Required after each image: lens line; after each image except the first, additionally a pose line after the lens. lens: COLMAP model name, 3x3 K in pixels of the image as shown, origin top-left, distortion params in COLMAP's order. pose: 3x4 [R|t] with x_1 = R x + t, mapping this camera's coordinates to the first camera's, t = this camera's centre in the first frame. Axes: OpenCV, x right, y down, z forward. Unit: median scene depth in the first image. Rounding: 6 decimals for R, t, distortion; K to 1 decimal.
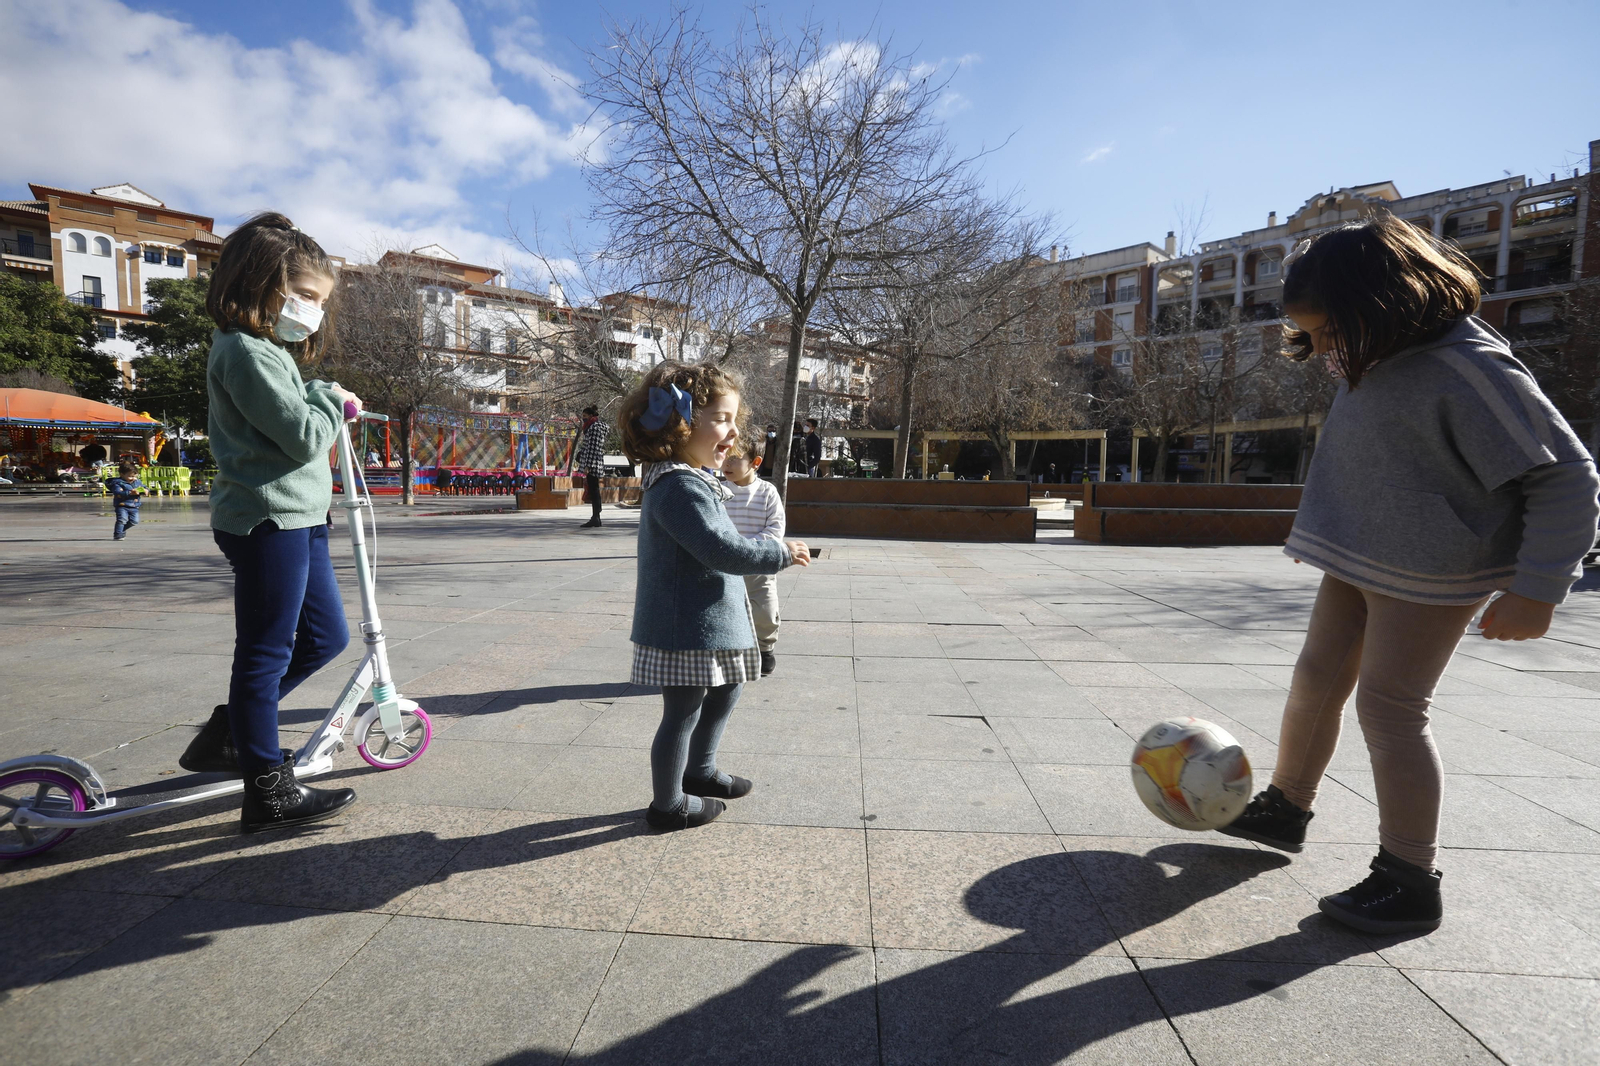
lens RADIAL K [[731.6, 0, 791.0], [0, 731.6, 531.8], [0, 0, 1]] dist [-0.053789, 0.019343]
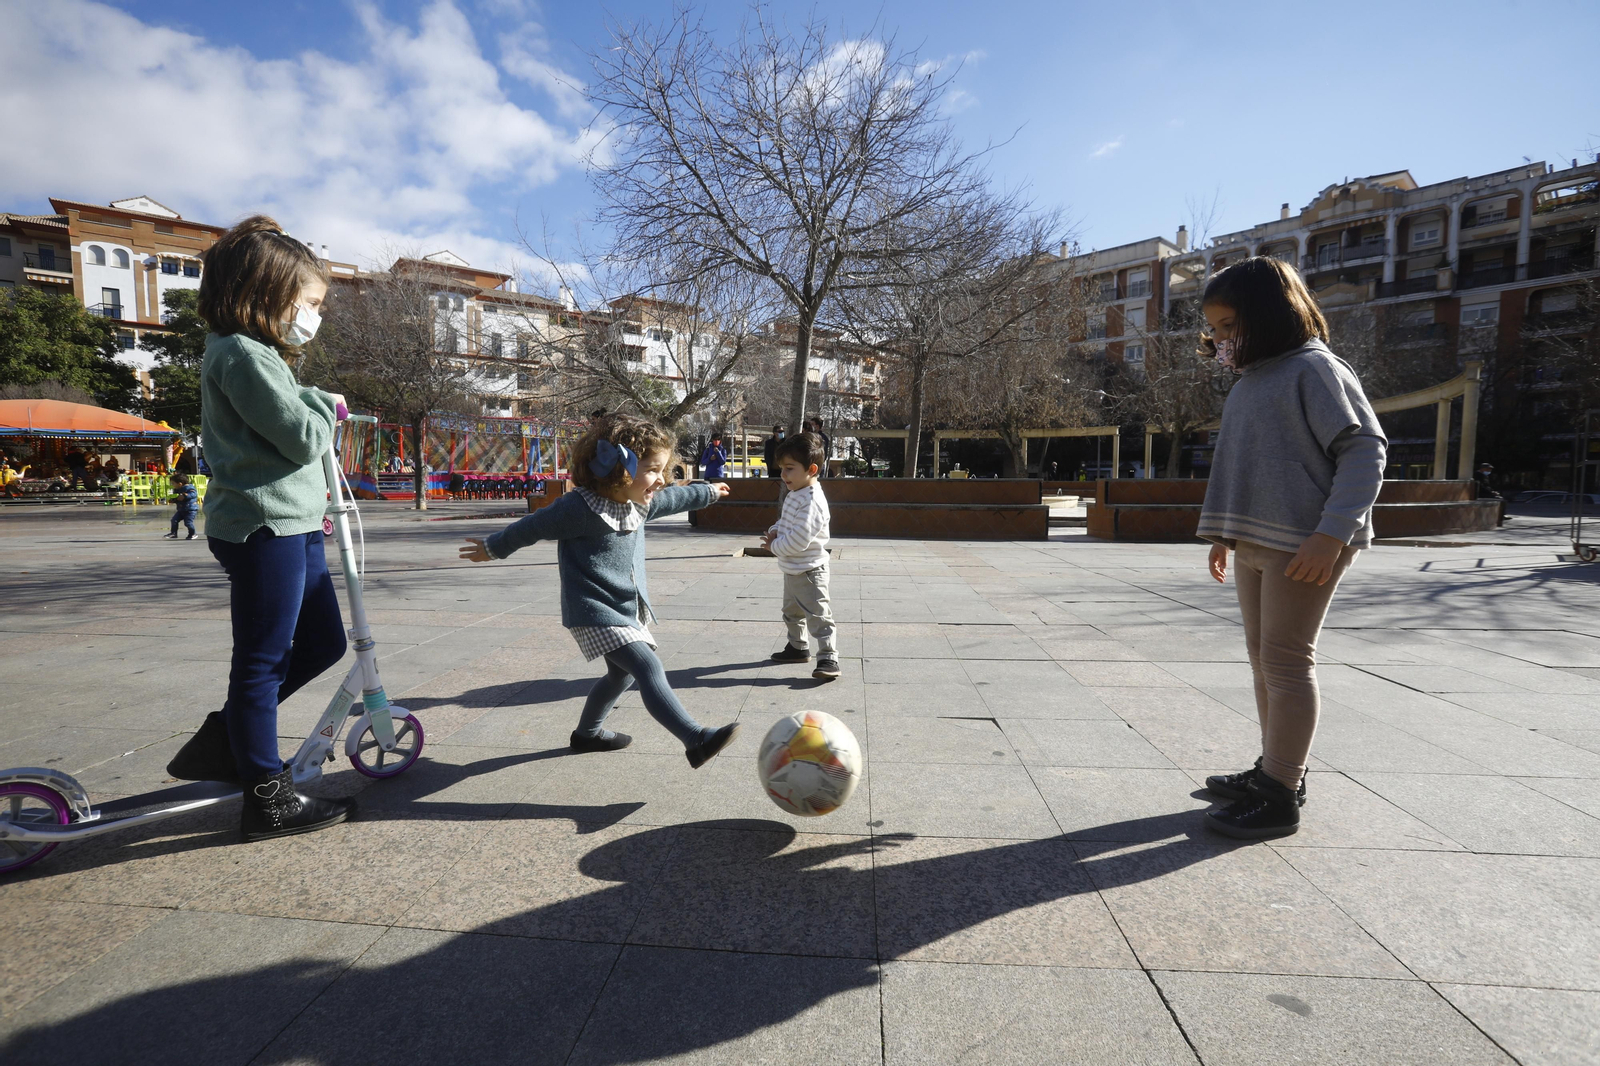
lens RADIAL K [[731.6, 0, 791.0], [0, 731.6, 531.8], [0, 0, 1]] dist [-0.053789, 0.019343]
pose [[0.999808, -0.010765, -0.016395, 0.001182], [0.010751, 0.999942, -0.000990, 0.000014], [0.016405, 0.000814, 0.999865, 0.001772]]
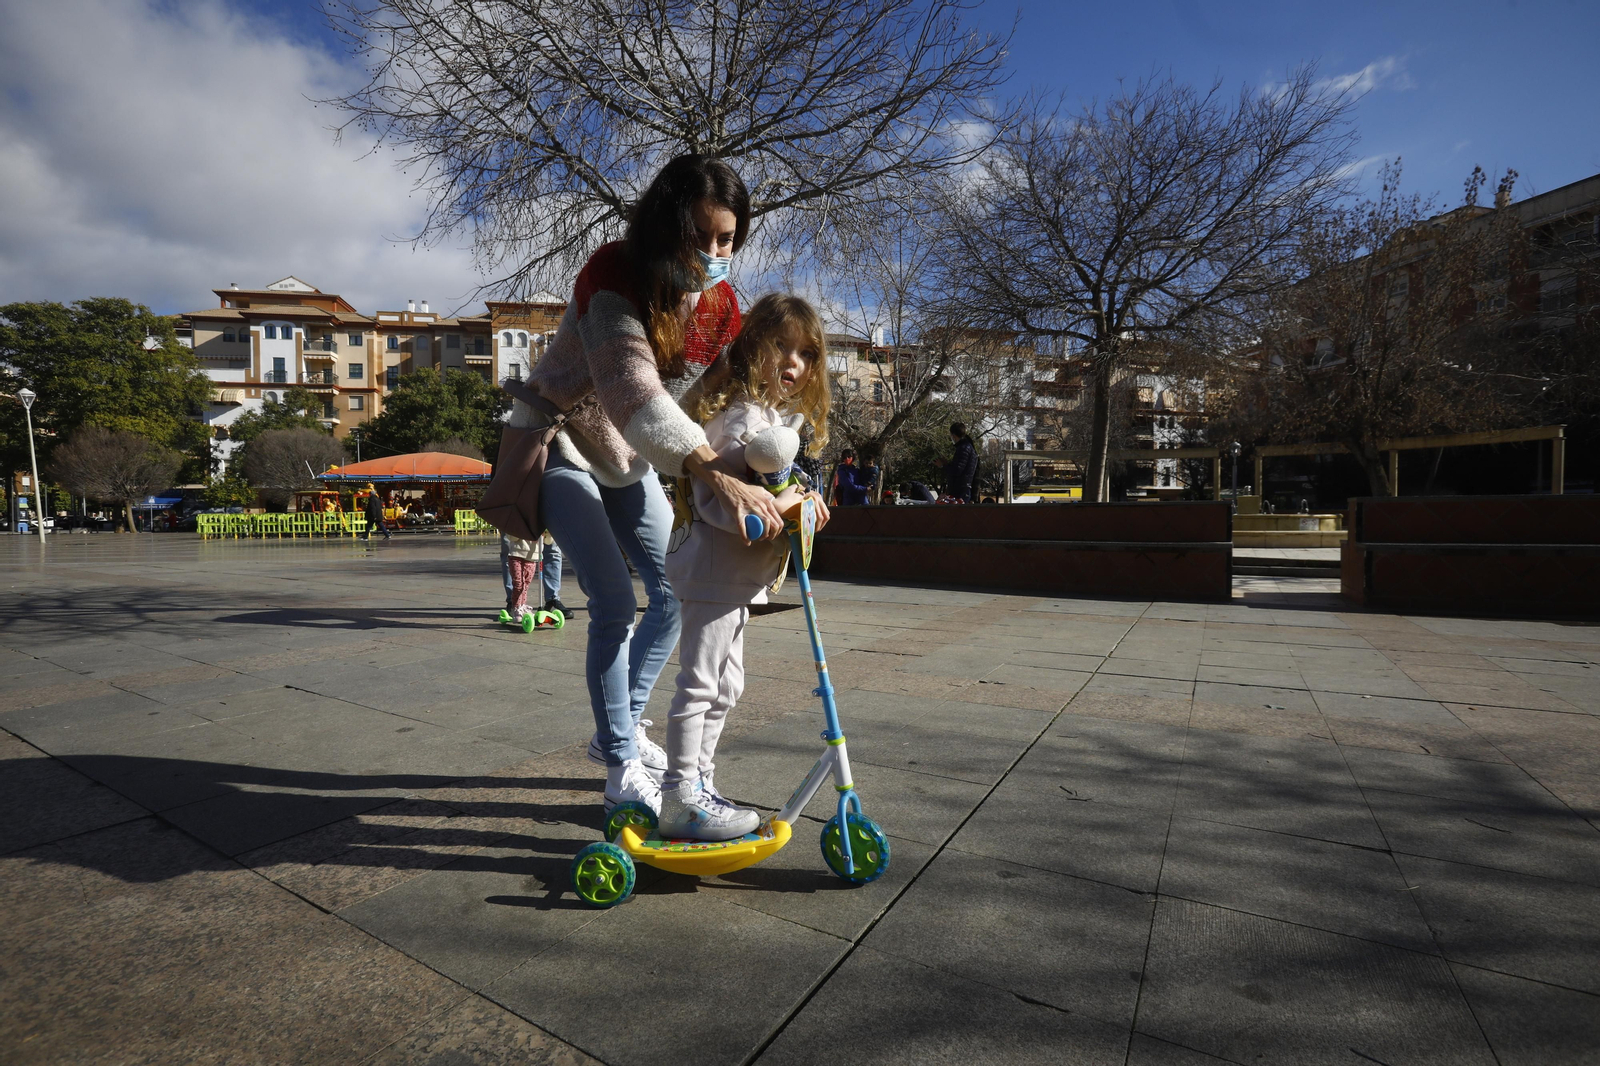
lens RADIAL K [[731.7, 0, 800.0], [0, 731.7, 533.0], [0, 0, 1]] dist [-0.048734, 0.020244]
pose [[0.895435, -0.008888, -0.445103, 0.193736], [-0.010313, 0.999118, -0.040698, -0.008840], [0.445072, 0.041033, 0.894554, 0.160965]]
